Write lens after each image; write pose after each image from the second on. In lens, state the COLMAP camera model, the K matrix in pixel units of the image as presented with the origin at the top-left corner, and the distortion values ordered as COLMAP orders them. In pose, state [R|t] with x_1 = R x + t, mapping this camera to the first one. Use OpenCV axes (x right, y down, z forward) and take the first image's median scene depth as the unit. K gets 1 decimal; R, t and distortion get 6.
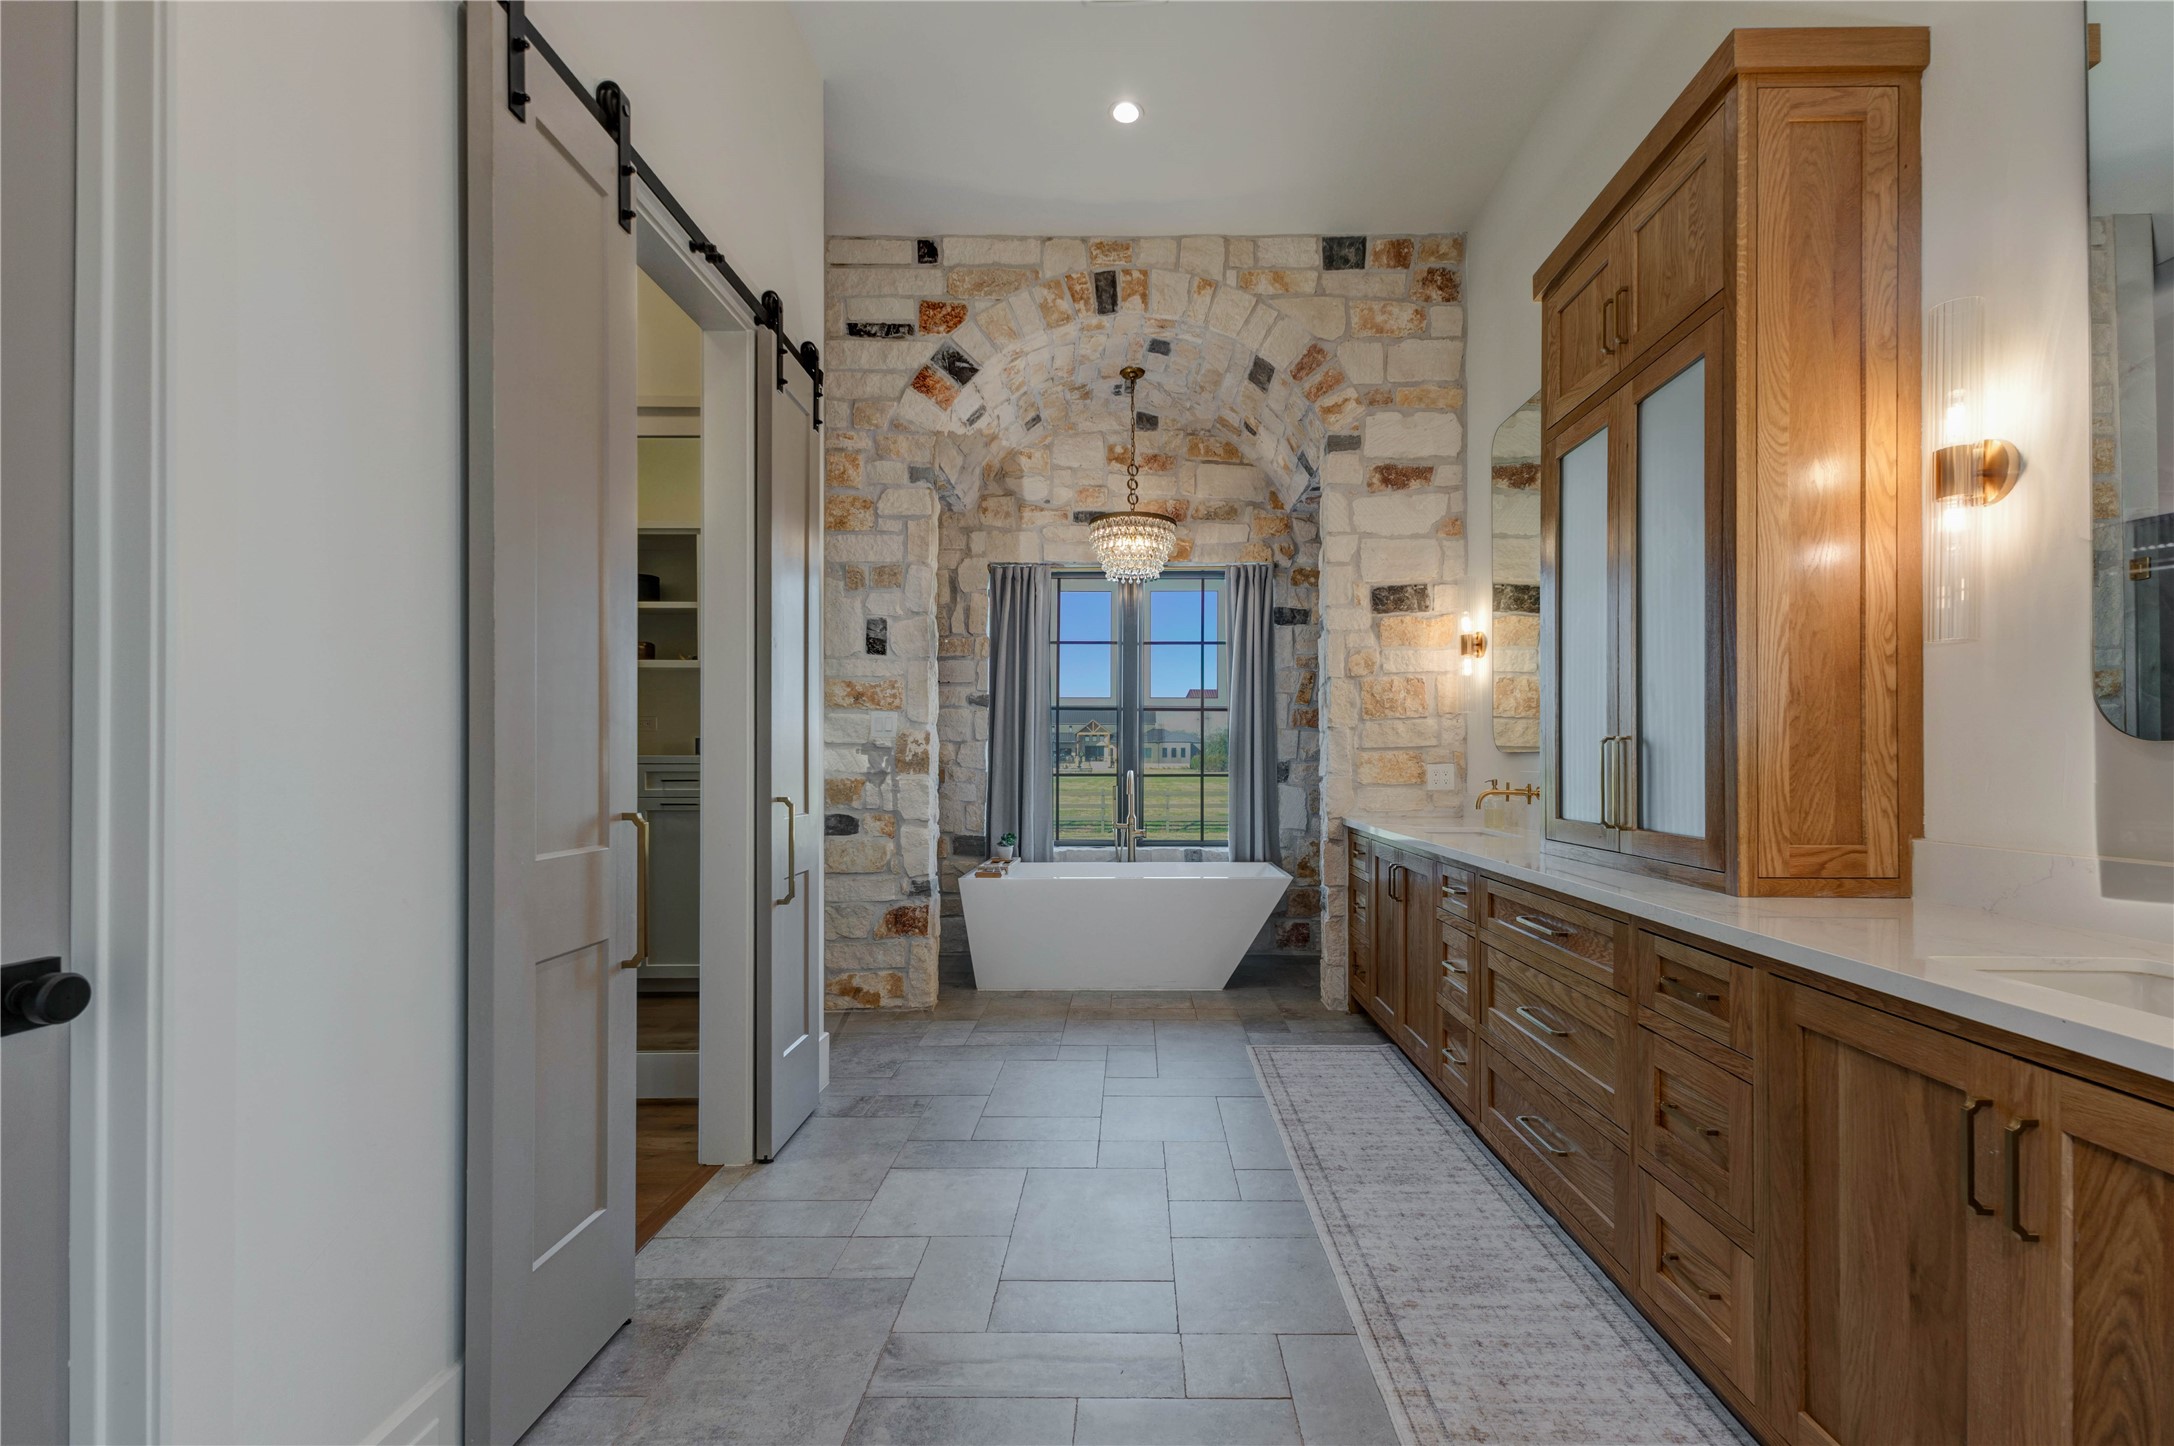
lens RADIAL K [[954.2, 0, 1093.2], [0, 954.2, 738.7], [0, 0, 1]] dist [0.005396, 0.000739]
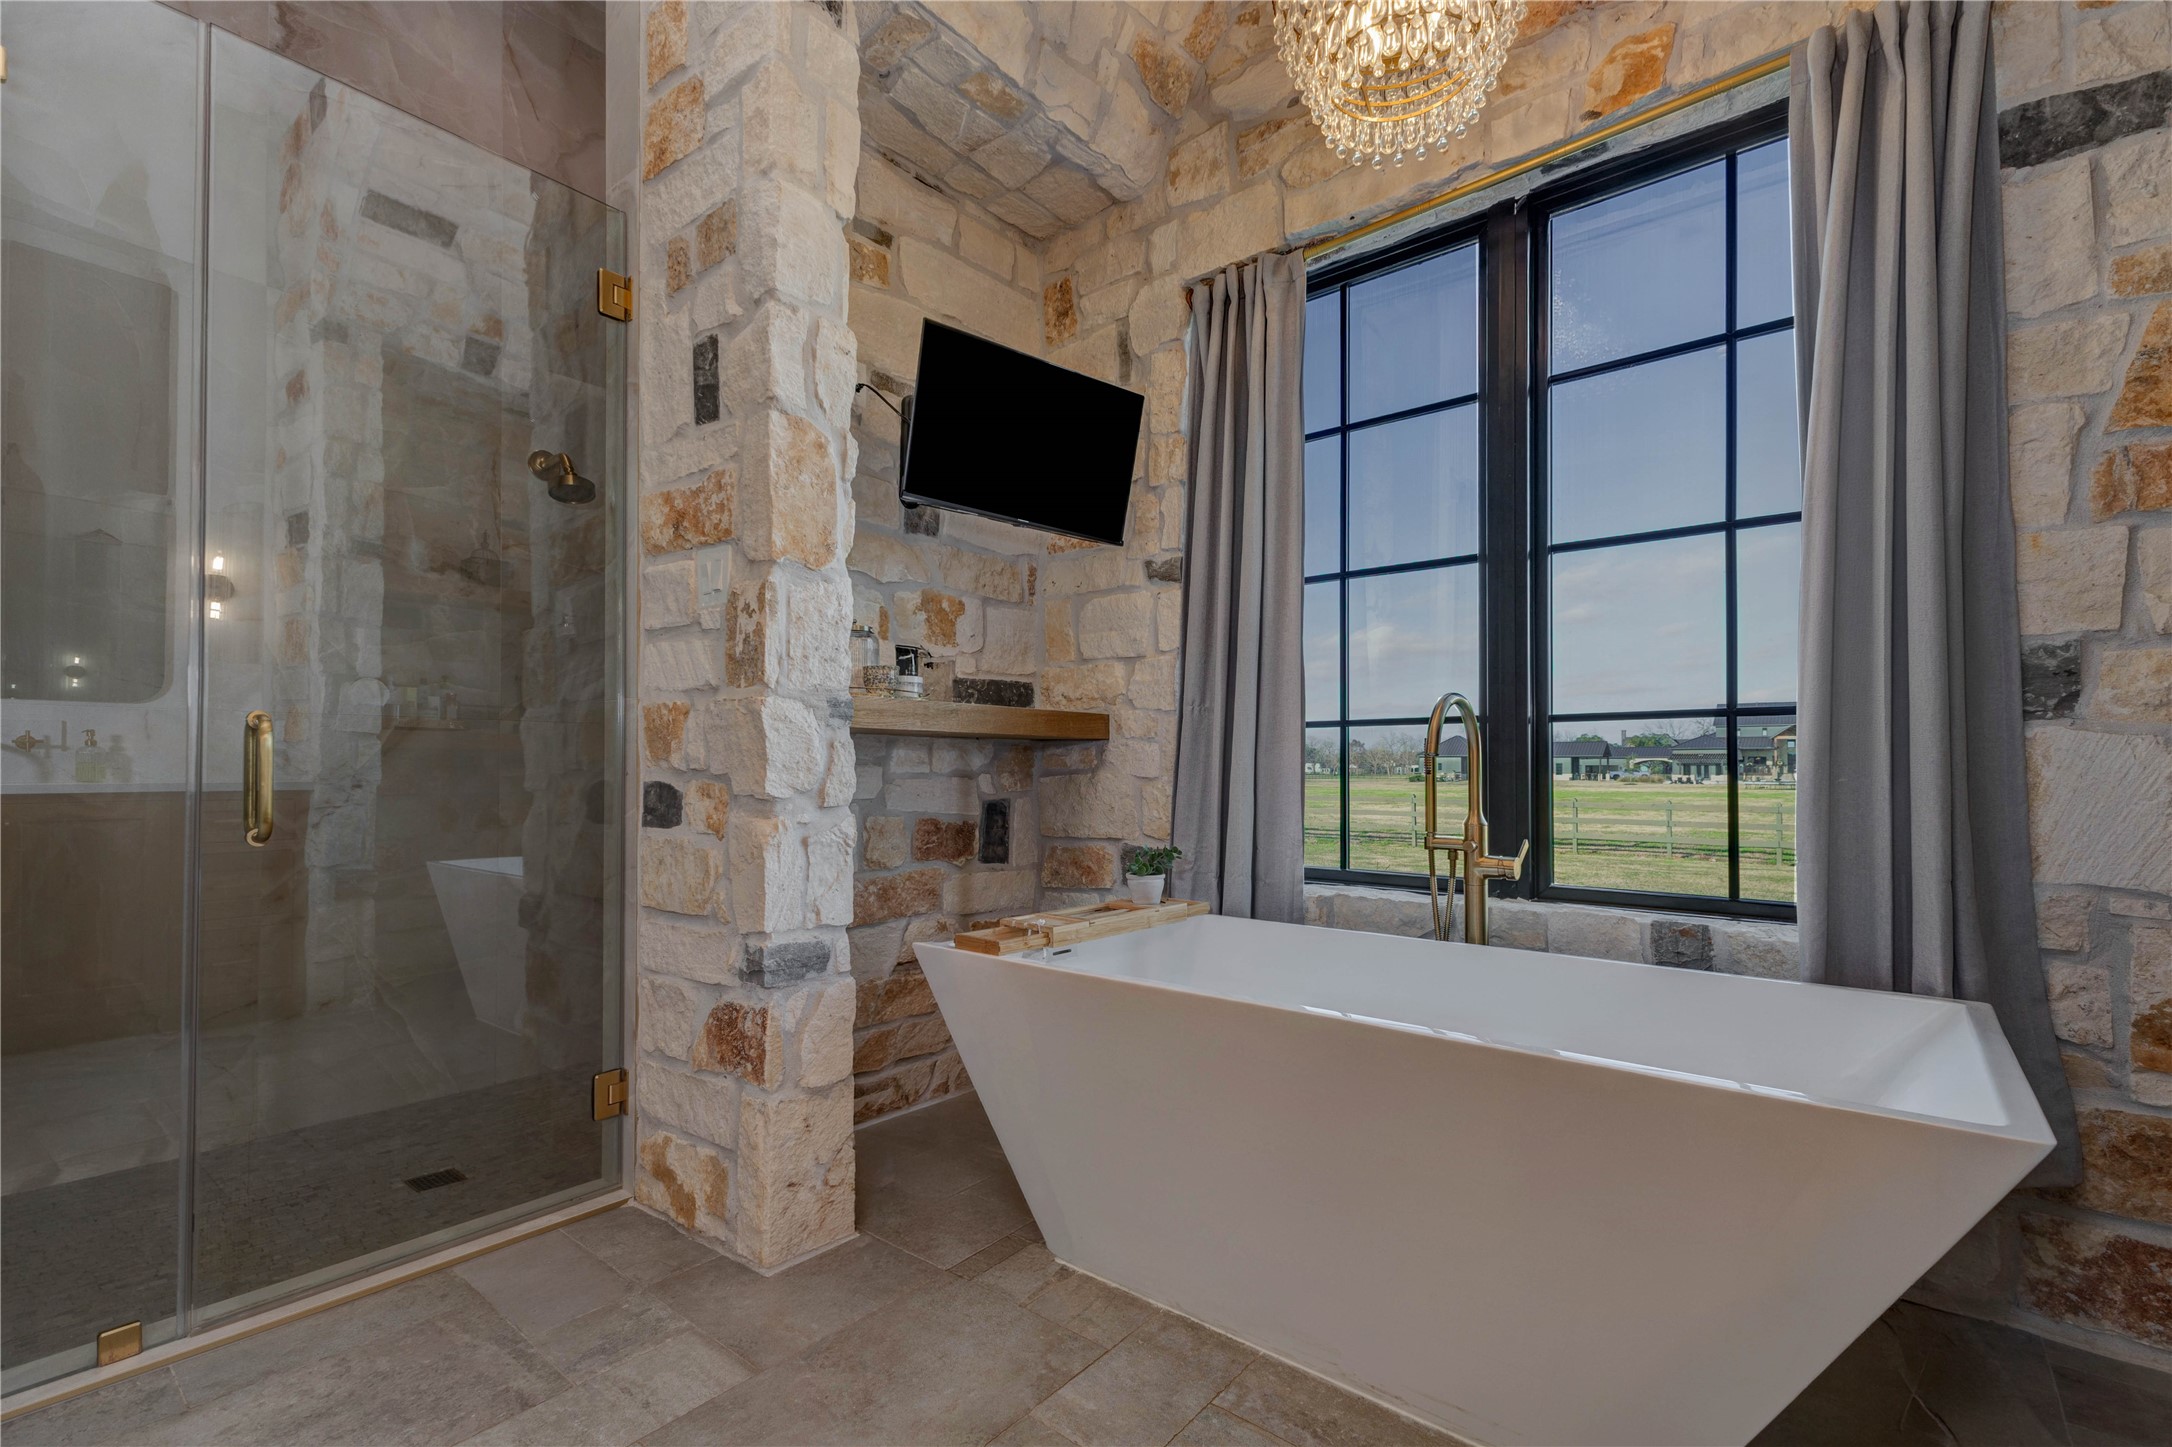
lens RADIAL K [[953.3, 0, 1087.4], [0, 953.3, 742.2], [0, 0, 1]] dist [0.005396, 0.000739]
pose [[0.796311, -0.013893, -0.604728, 0.144411], [0.009286, 0.999899, -0.010743, 0.053734], [0.604816, 0.002939, 0.796360, 0.608470]]
